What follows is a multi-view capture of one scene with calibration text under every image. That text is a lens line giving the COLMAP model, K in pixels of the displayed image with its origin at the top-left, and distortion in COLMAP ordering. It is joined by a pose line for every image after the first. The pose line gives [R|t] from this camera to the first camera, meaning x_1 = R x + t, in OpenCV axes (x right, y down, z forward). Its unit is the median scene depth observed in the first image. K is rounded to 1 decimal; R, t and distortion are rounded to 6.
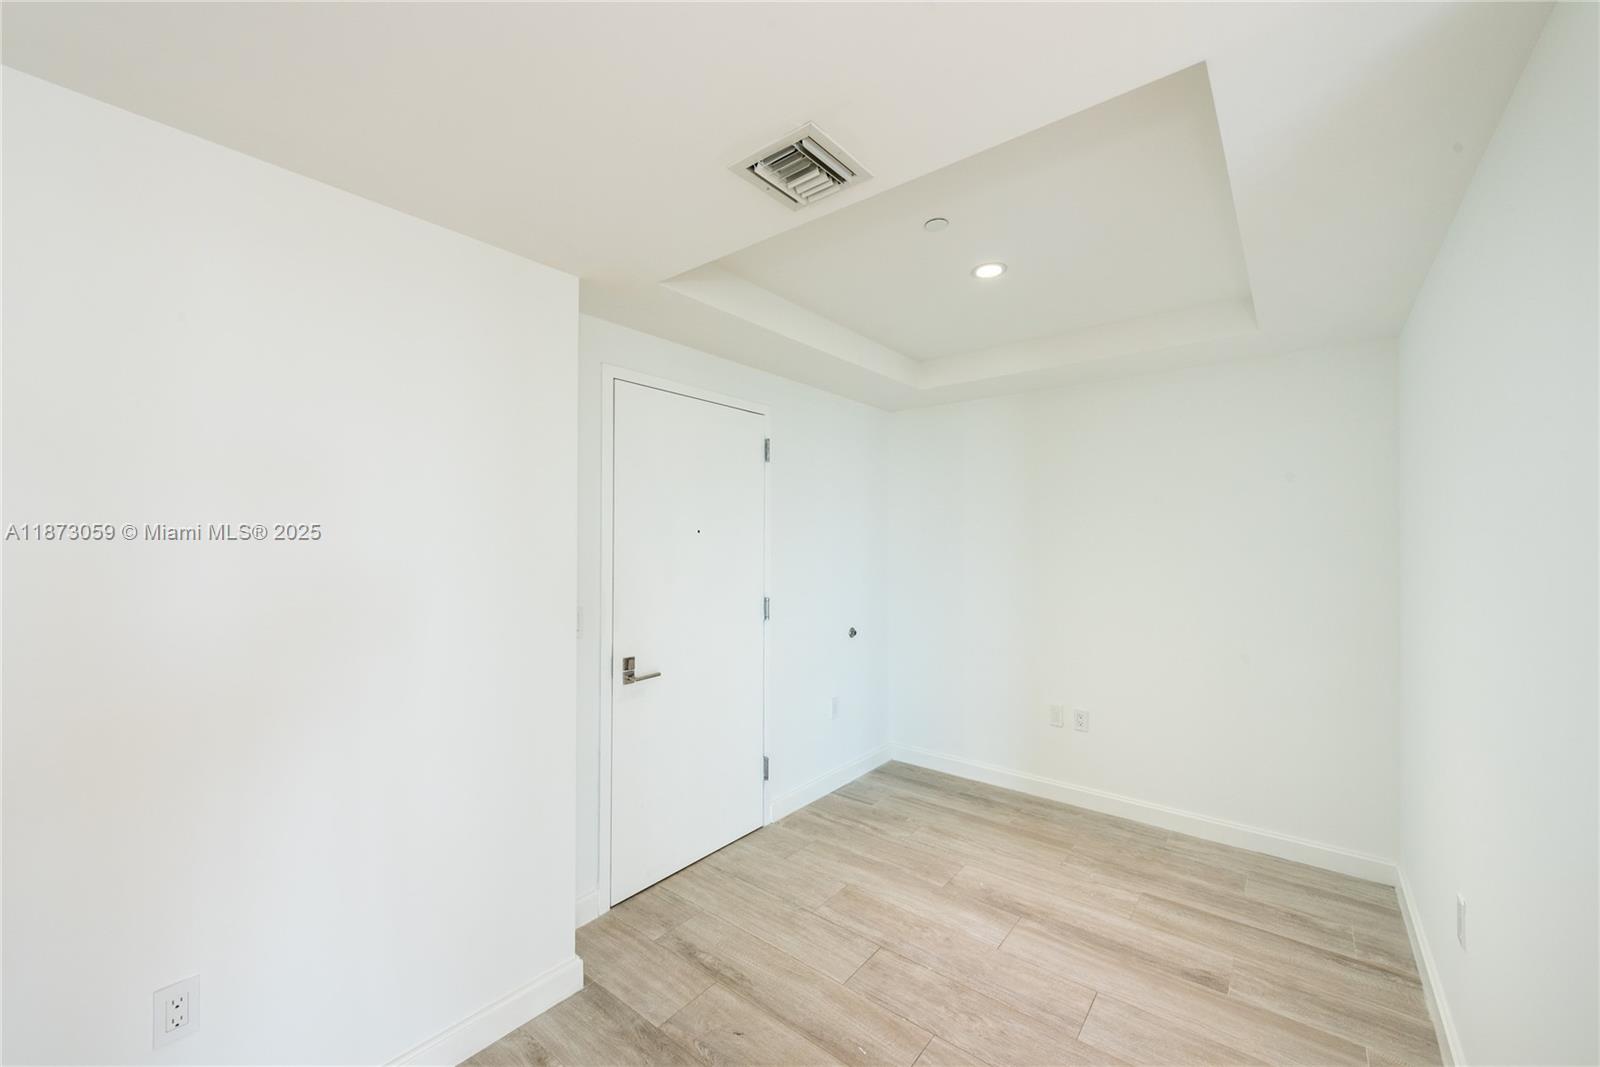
lens RADIAL K [[627.3, 0, 795.0], [0, 627.3, 536.4], [0, 0, 1]] dist [0.018261, -0.005978]
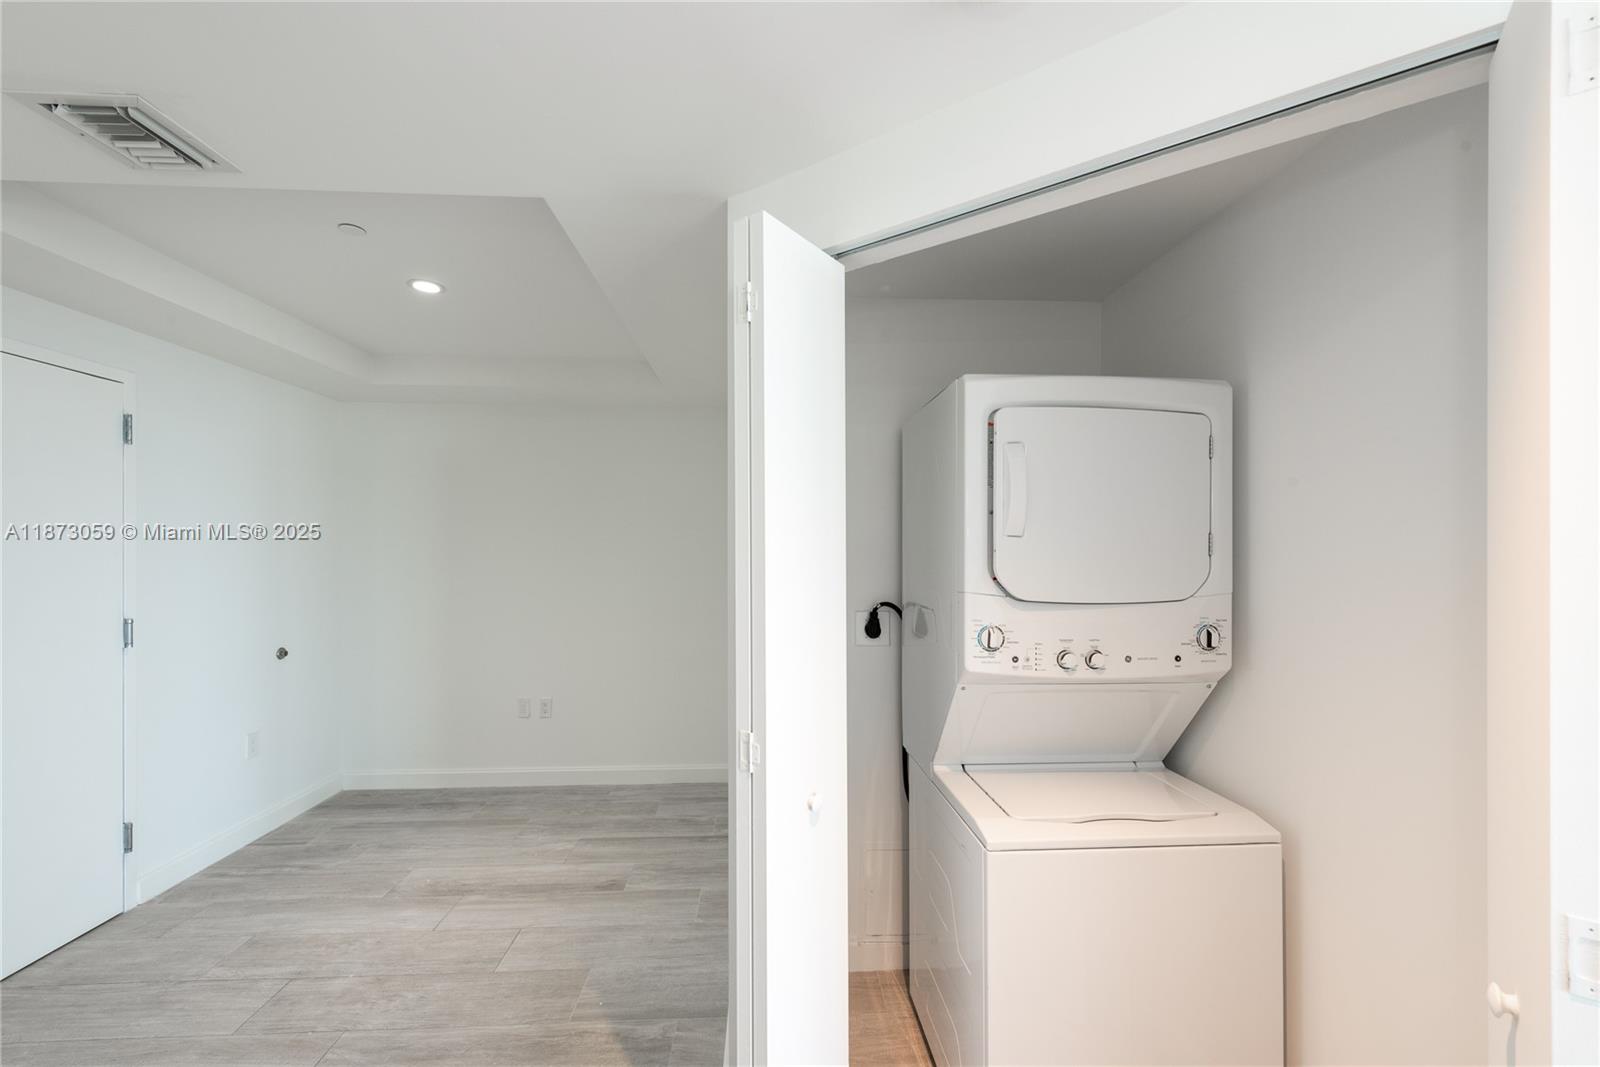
lens RADIAL K [[635.1, 0, 807.9], [0, 635.1, 547.8], [0, 0, 1]] dist [0.000042, -0.000115]
pose [[0.742621, -0.001309, 0.669711, 0.062896], [-0.005183, 0.999957, 0.007701, -0.001328], [-0.669692, -0.009190, 0.742582, -0.174396]]
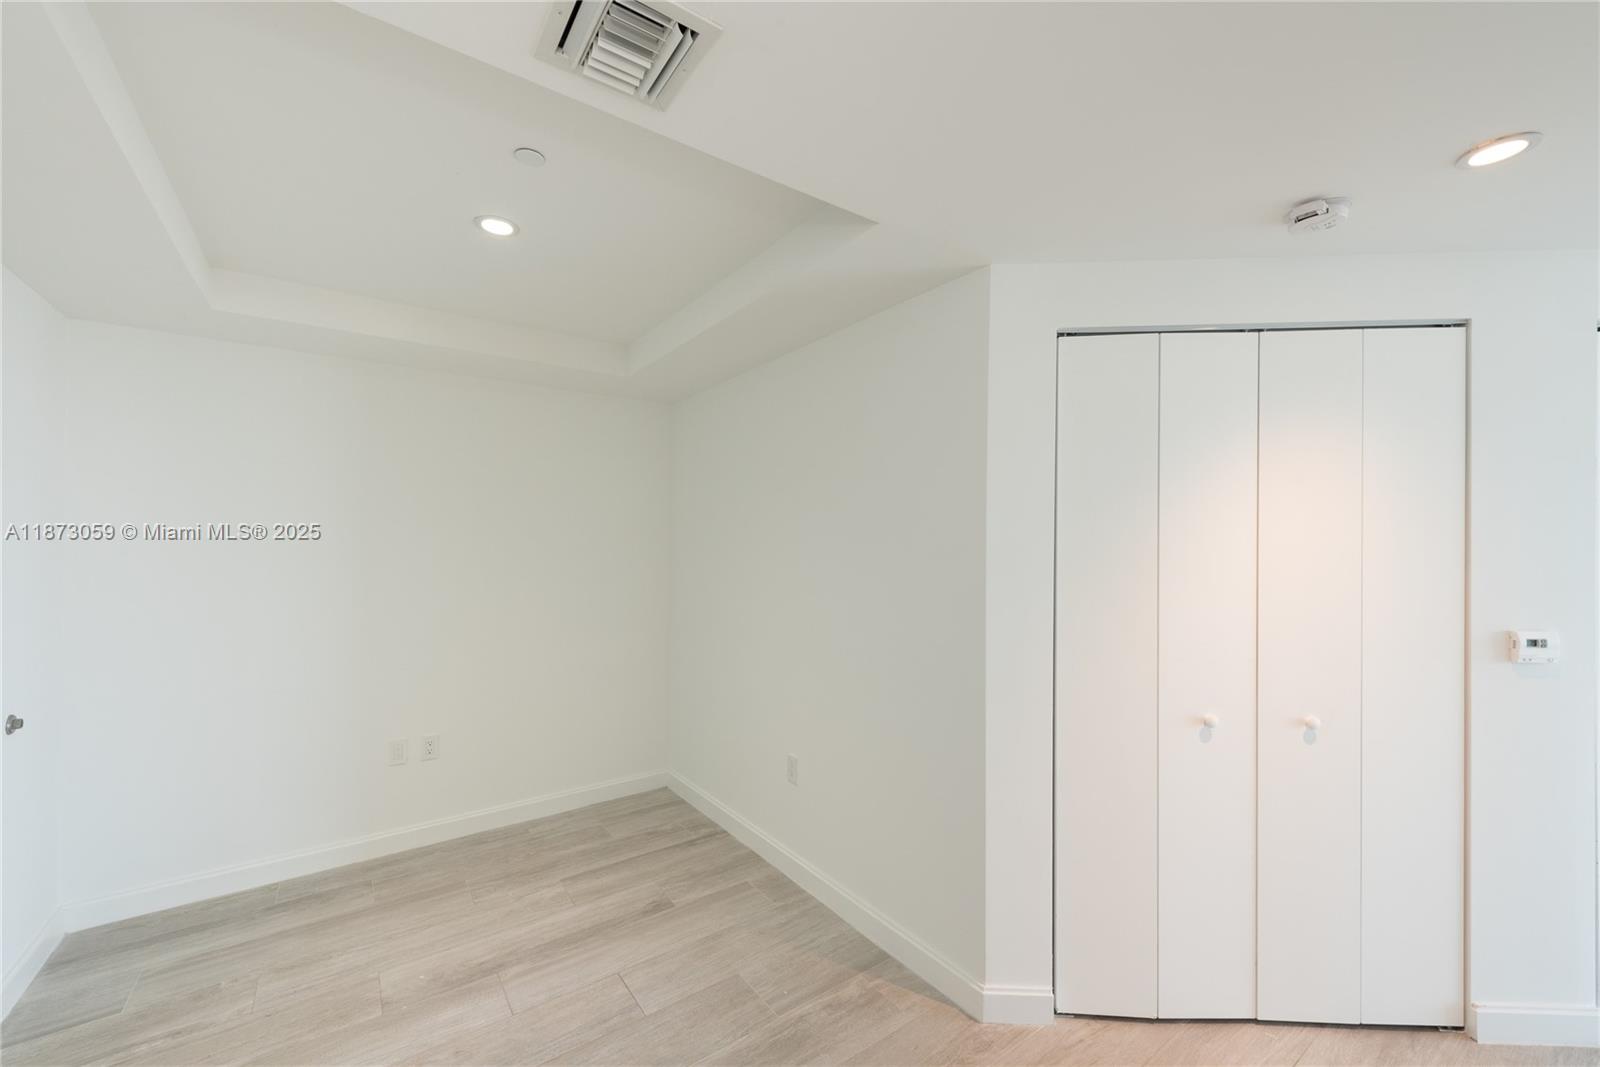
lens RADIAL K [[635.1, 0, 807.9], [0, 635.1, 547.8], [0, 0, 1]] dist [0.000042, -0.000115]
pose [[0.254416, -0.006794, 0.967071, -0.350135], [-0.002382, 0.999968, 0.007652, 0.002594], [-0.967092, -0.004250, 0.254391, 0.327732]]
